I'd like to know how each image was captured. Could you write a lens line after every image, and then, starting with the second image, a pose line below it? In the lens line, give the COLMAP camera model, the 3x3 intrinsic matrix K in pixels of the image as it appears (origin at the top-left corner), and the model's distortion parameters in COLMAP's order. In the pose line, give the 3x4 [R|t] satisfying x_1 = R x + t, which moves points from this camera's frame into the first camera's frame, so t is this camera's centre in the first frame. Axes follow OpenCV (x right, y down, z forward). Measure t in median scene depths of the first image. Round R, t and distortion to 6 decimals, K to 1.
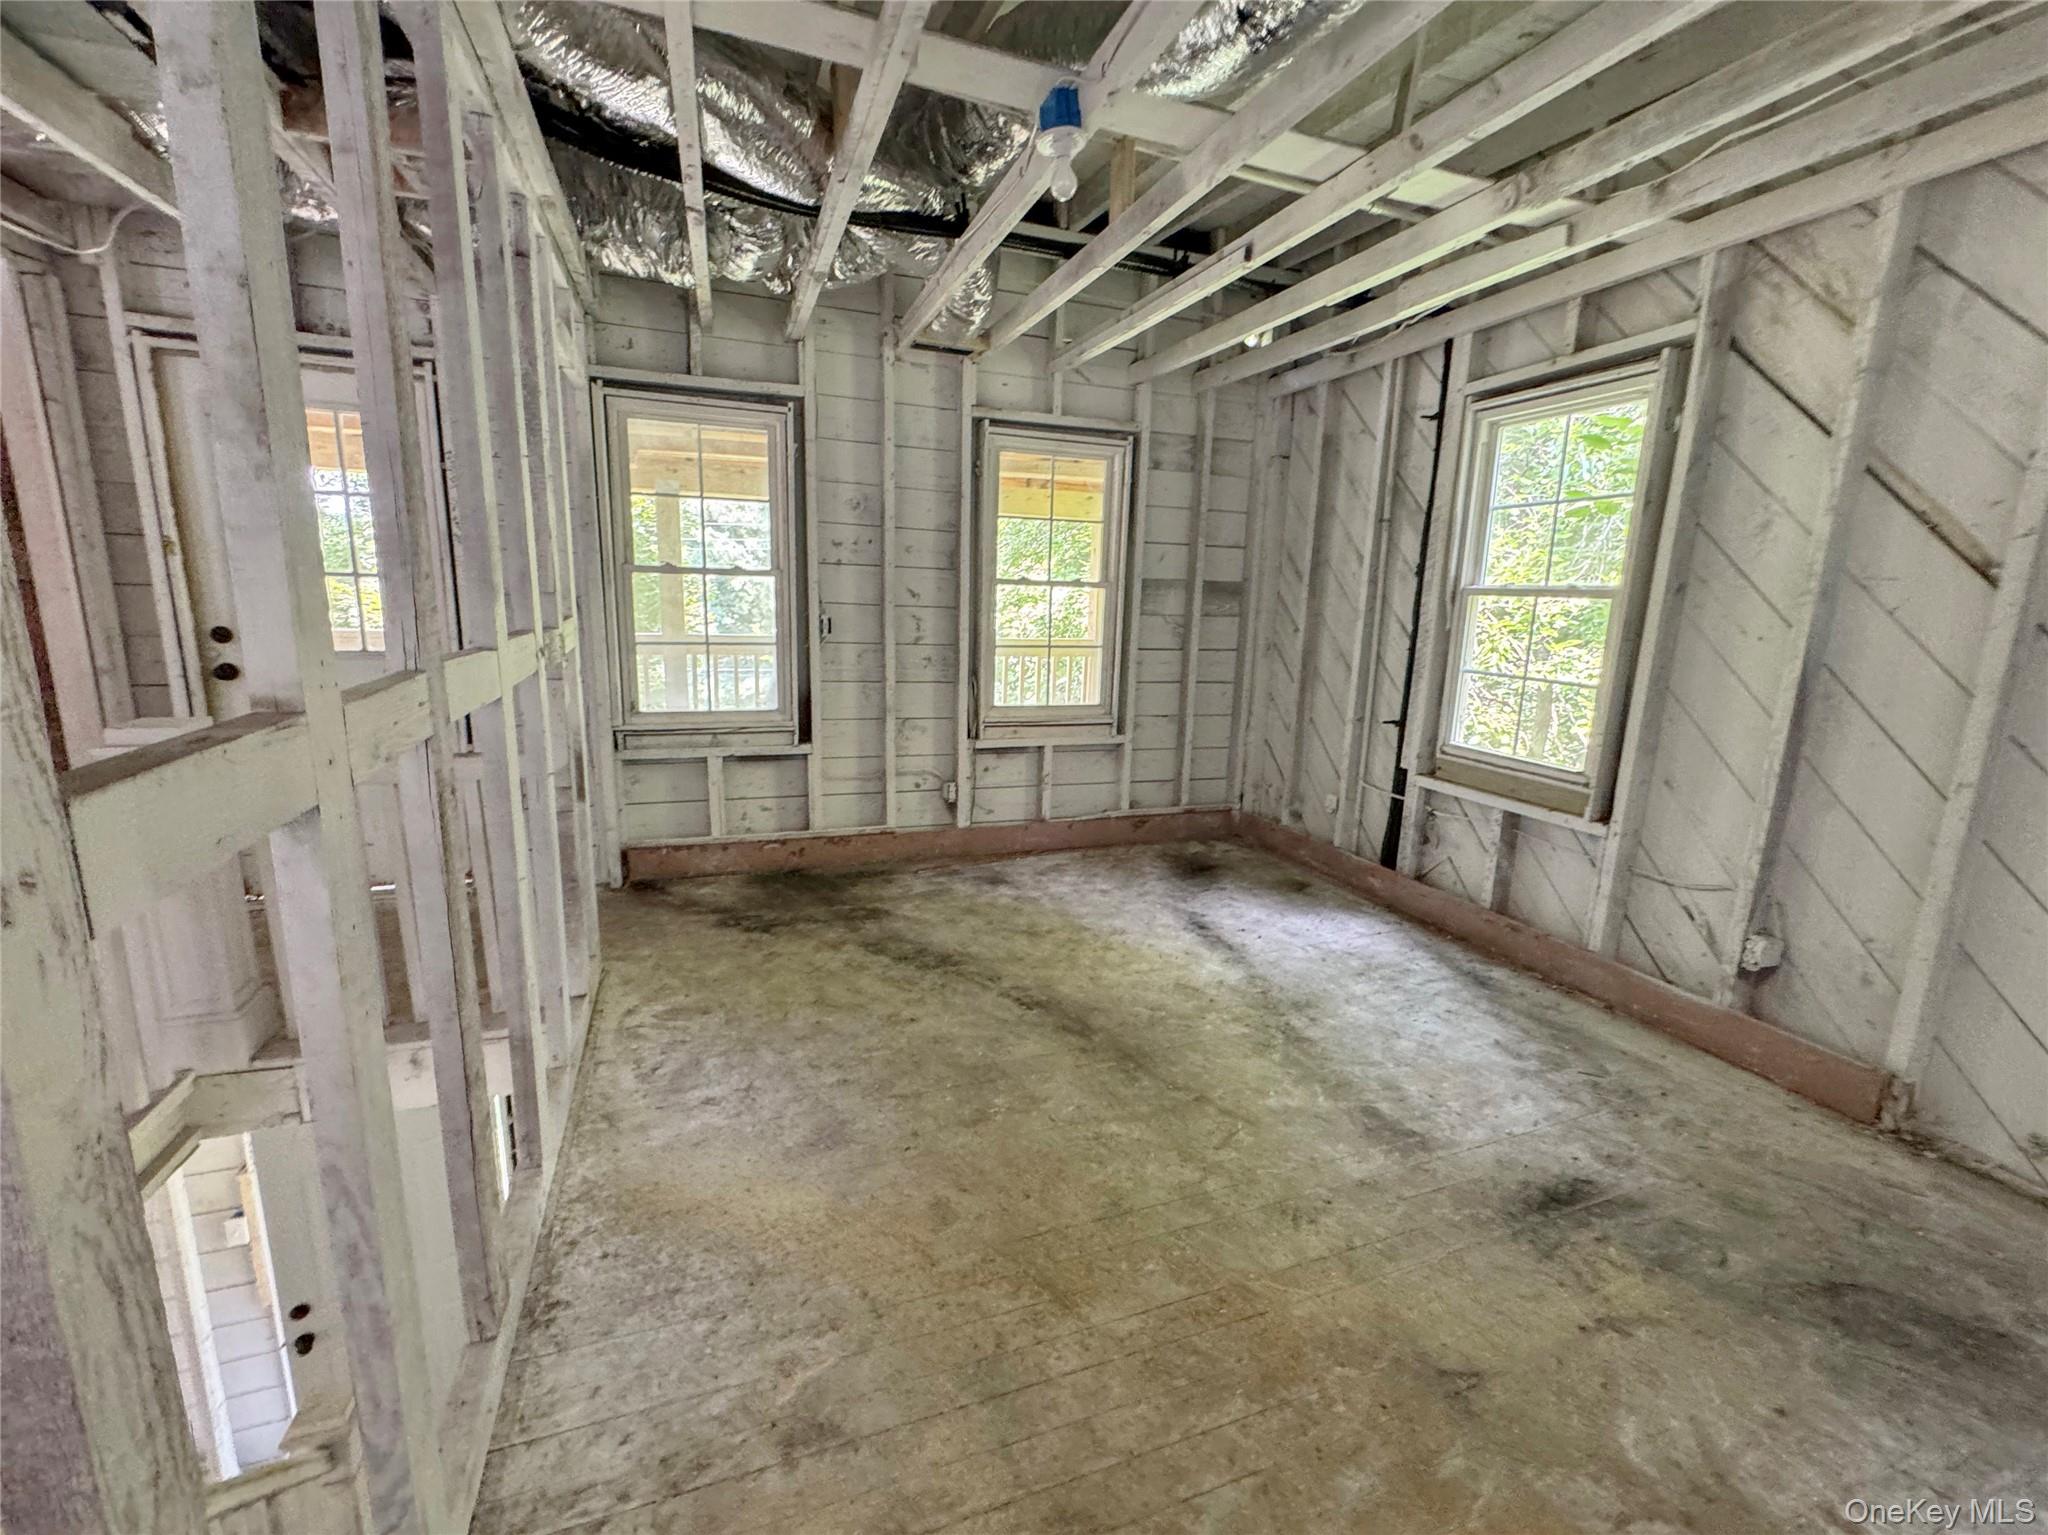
lens RADIAL K [[835.2, 0, 1052.3], [0, 835.2, 747.5], [0, 0, 1]] dist [-0.005069, 0.000542]
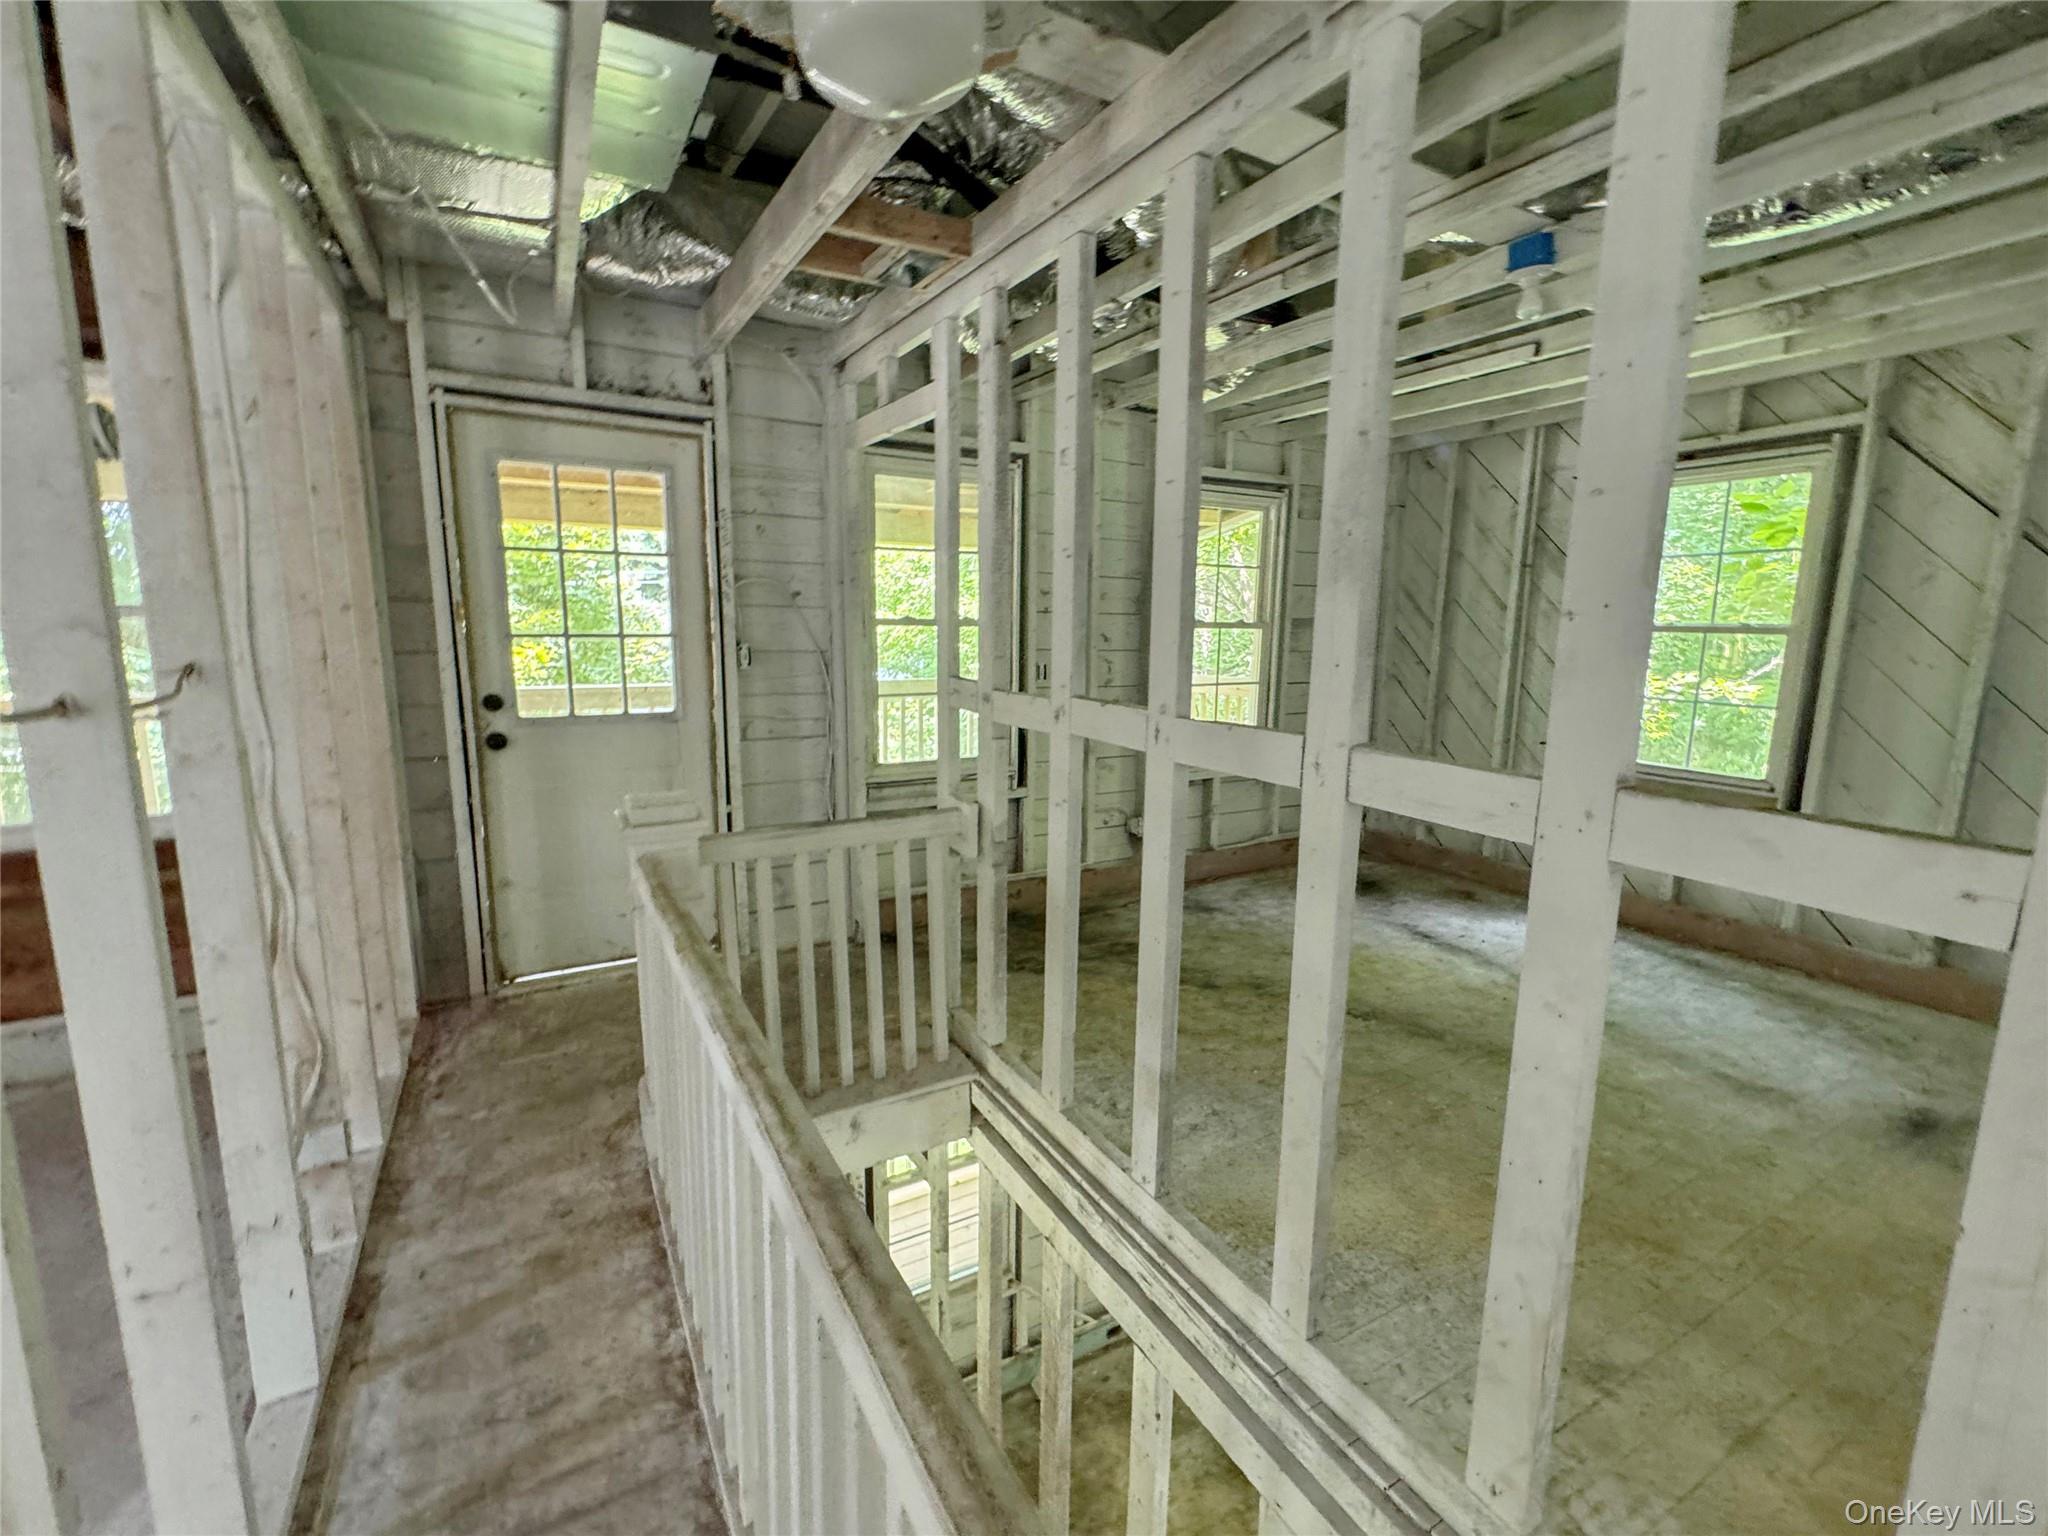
lens RADIAL K [[835.2, 0, 1100.4], [0, 835.2, 748.0], [0, 0, 1]] dist [-0.005069, 0.000542]
pose [[0.987824, -0.042001, 0.149802, -0.451681], [0.046830, 0.998486, -0.028855, -0.024001], [-0.148363, 0.035519, 0.988295, -0.035577]]
